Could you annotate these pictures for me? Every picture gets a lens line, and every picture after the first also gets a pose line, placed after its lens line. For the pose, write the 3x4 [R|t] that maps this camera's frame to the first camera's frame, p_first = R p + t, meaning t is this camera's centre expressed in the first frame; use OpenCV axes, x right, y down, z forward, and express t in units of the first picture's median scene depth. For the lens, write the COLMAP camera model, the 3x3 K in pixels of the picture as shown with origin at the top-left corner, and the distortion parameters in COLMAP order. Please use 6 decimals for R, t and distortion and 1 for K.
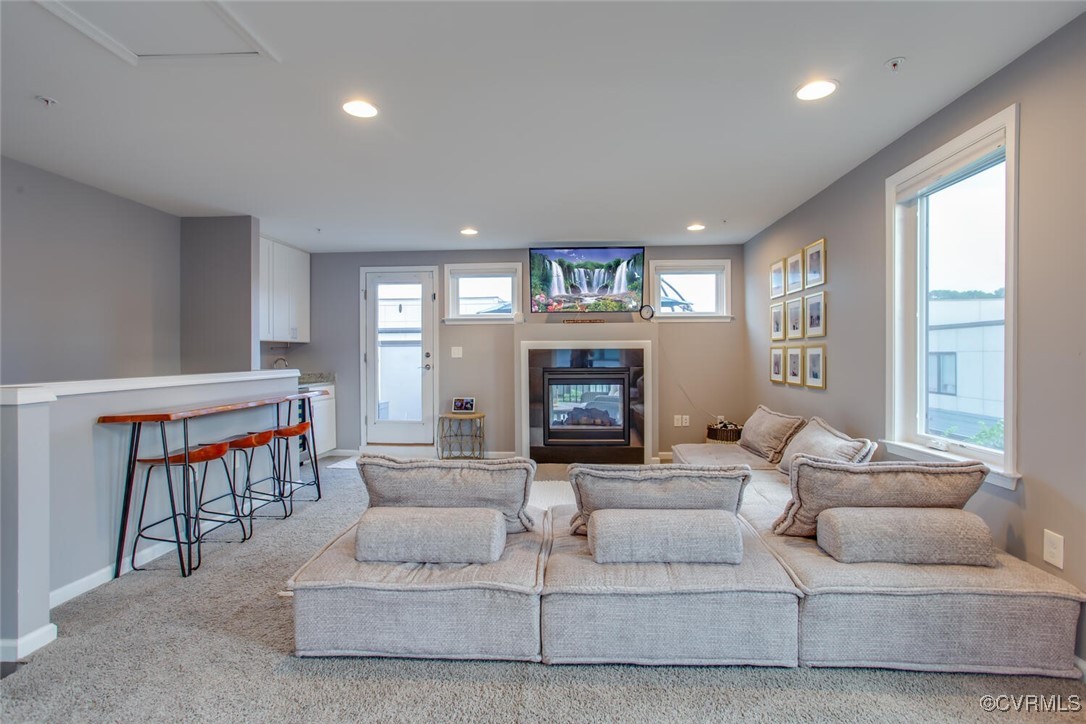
lens RADIAL K [[527.9, 0, 541.8], [0, 527.9, 358.3], [0, 0, 1]] dist [-0.037173, 0.028186]
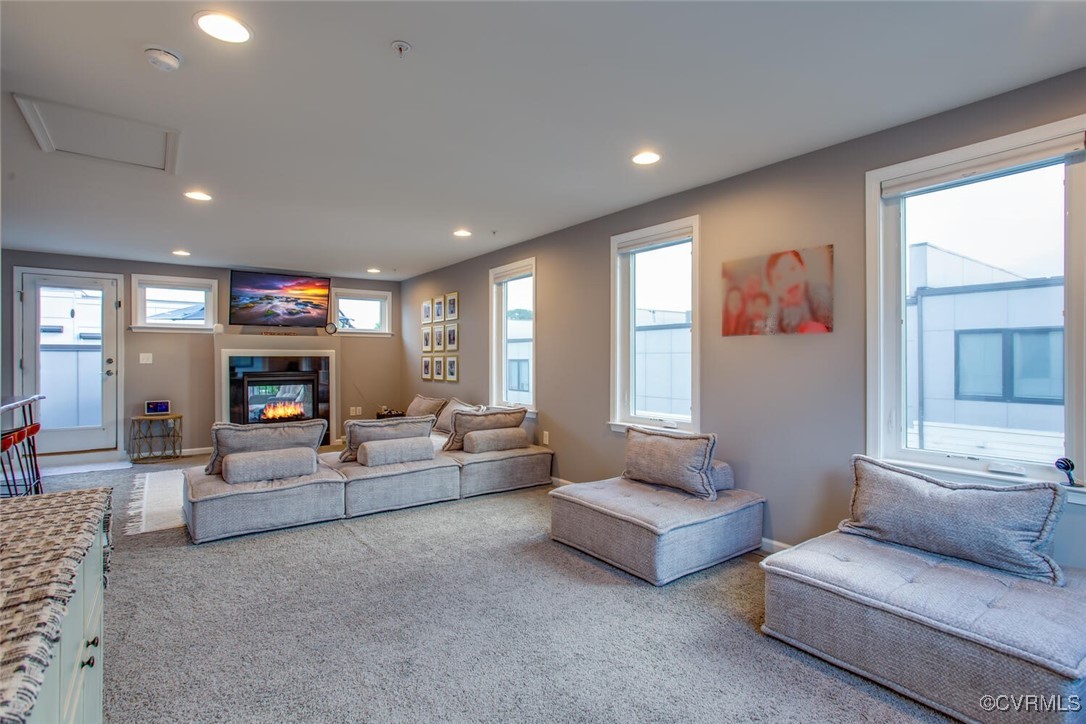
lens RADIAL K [[532.8, 0, 547.4], [0, 532.8, 358.8], [0, 0, 1]] dist [-0.053555, 0.034214]
pose [[0.762285, 0.004173, 0.647228, -0.307174], [0.003155, 0.999943, -0.010164, 0.003412], [-0.647234, 0.009790, 0.762229, -0.435426]]
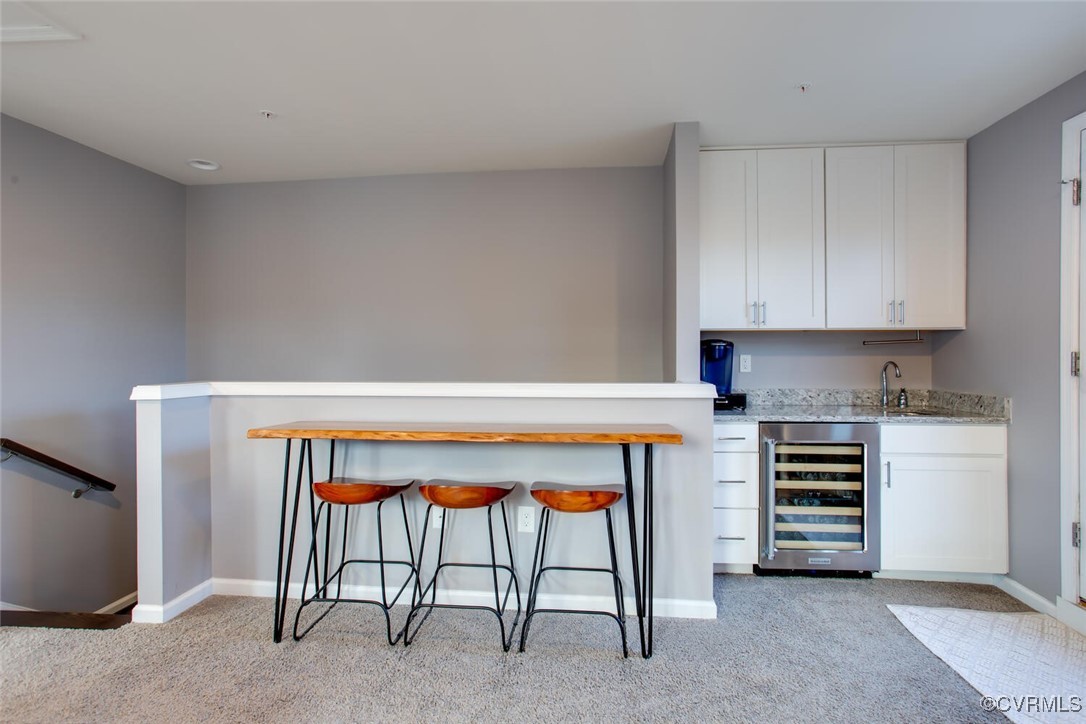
lens RADIAL K [[532.8, 0, 547.4], [0, 532.8, 358.8], [0, 0, 1]] dist [-0.053555, 0.034214]
pose [[-0.021520, 0.015727, -0.999645, 0.048838], [-0.006435, 0.999853, 0.015869, -0.011004], [0.999748, 0.006774, -0.021416, 0.880927]]
